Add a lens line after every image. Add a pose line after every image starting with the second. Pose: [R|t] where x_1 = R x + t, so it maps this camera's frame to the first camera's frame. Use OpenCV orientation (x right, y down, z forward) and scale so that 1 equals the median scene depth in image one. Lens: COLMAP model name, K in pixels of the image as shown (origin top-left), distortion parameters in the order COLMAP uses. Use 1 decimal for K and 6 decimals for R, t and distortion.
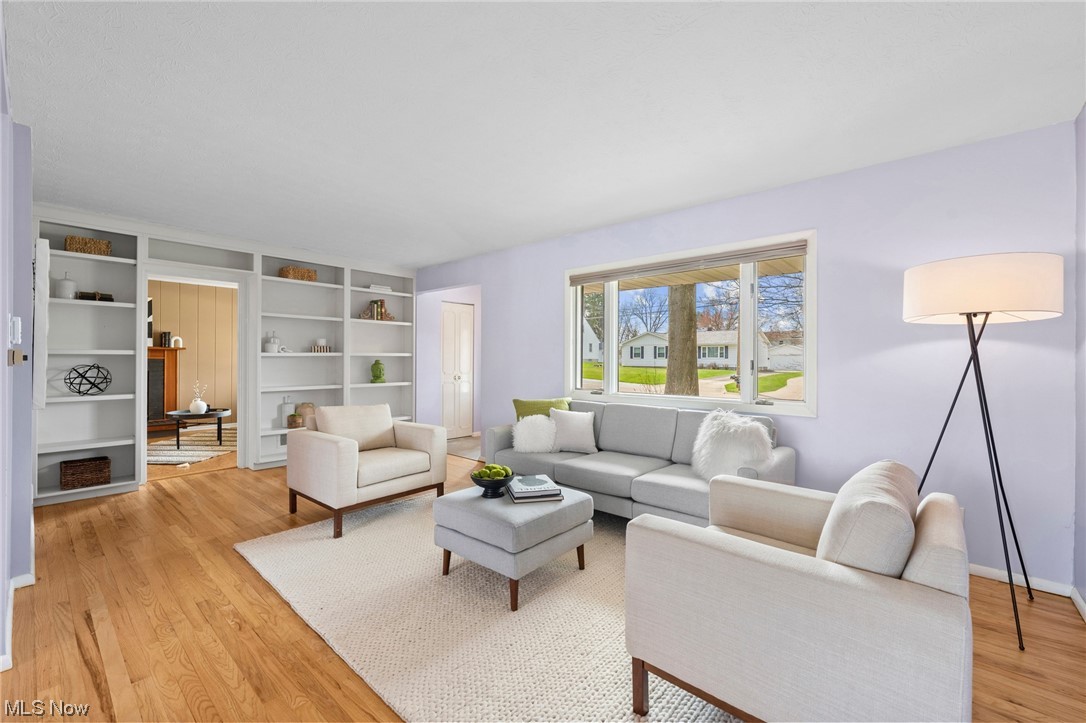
lens RADIAL K [[449.6, 0, 547.8], [0, 449.6, 357.3], [0, 0, 1]] dist [-0.000712, -0.000077]
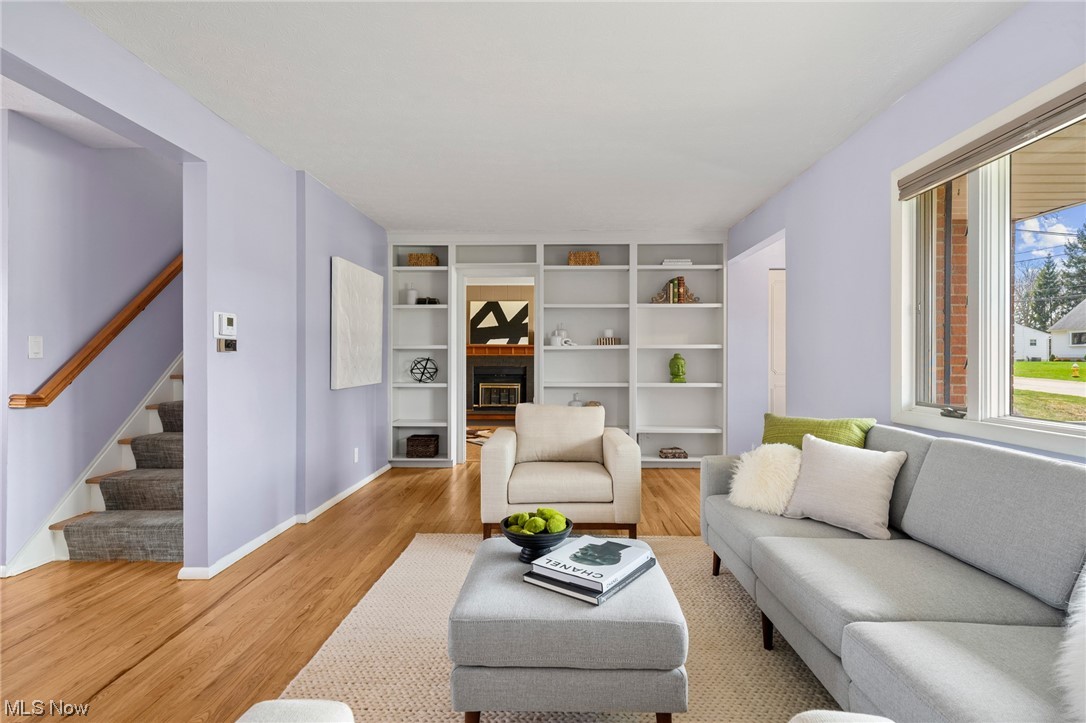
lens RADIAL K [[524.0, 0, 545.6], [0, 524.0, 359.4], [0, 0, 1]] dist [-0.000759, -0.000325]
pose [[0.635750, -0.002369, -0.771891, 0.270473], [0.003986, 0.999992, 0.000214, 0.021116], [0.771885, -0.003212, 0.635755, 0.339616]]
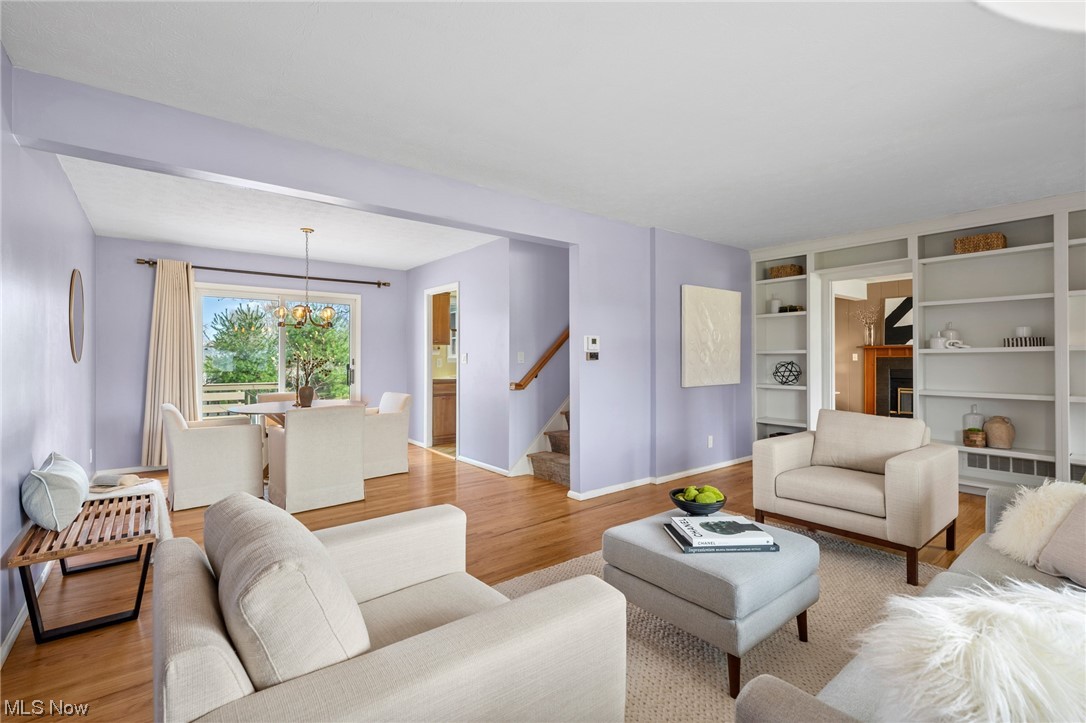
lens RADIAL K [[488.6, 0, 542.9], [0, 488.6, 354.9], [0, 0, 1]] dist [-0.000620, 0.000021]
pose [[-0.188894, -0.009395, -0.981952, 0.491761], [0.004573, 0.999935, -0.010447, 0.008026], [0.981987, -0.006464, -0.188839, 0.549410]]
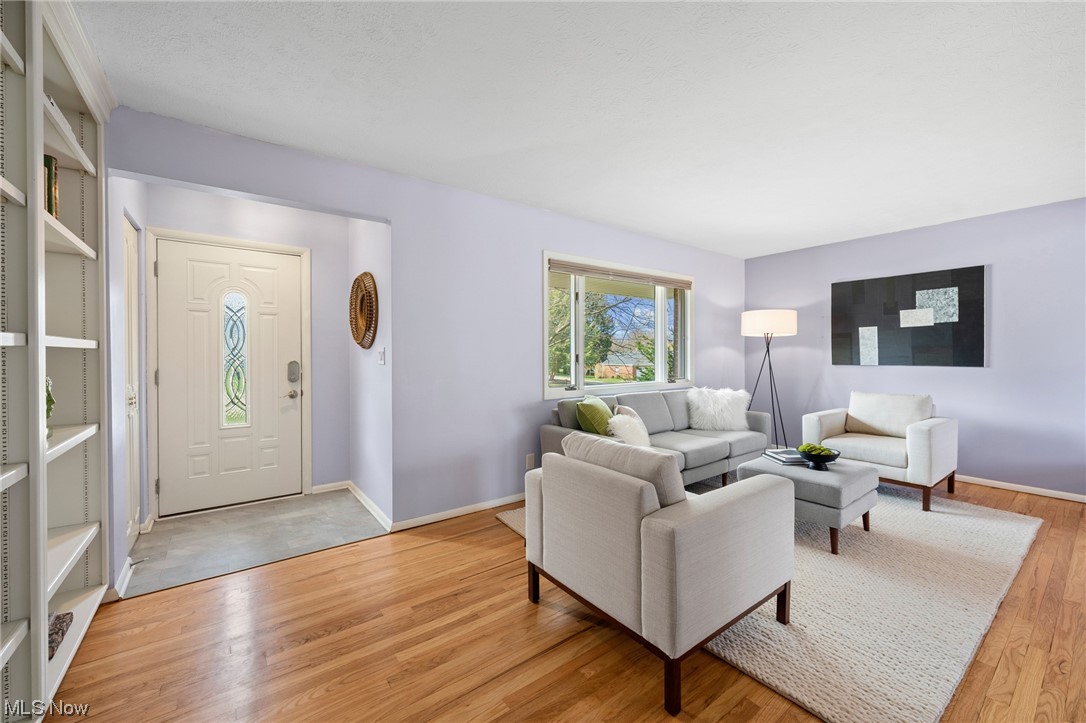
lens RADIAL K [[436.1, 0, 550.0], [0, 436.1, 355.9], [0, 0, 1]] dist [-0.000066, 0.000244]
pose [[0.197724, -0.010155, 0.980205, -0.843635], [0.000226, 0.999947, 0.010314, -0.000387], [-0.980258, -0.001818, 0.197716, 0.894294]]
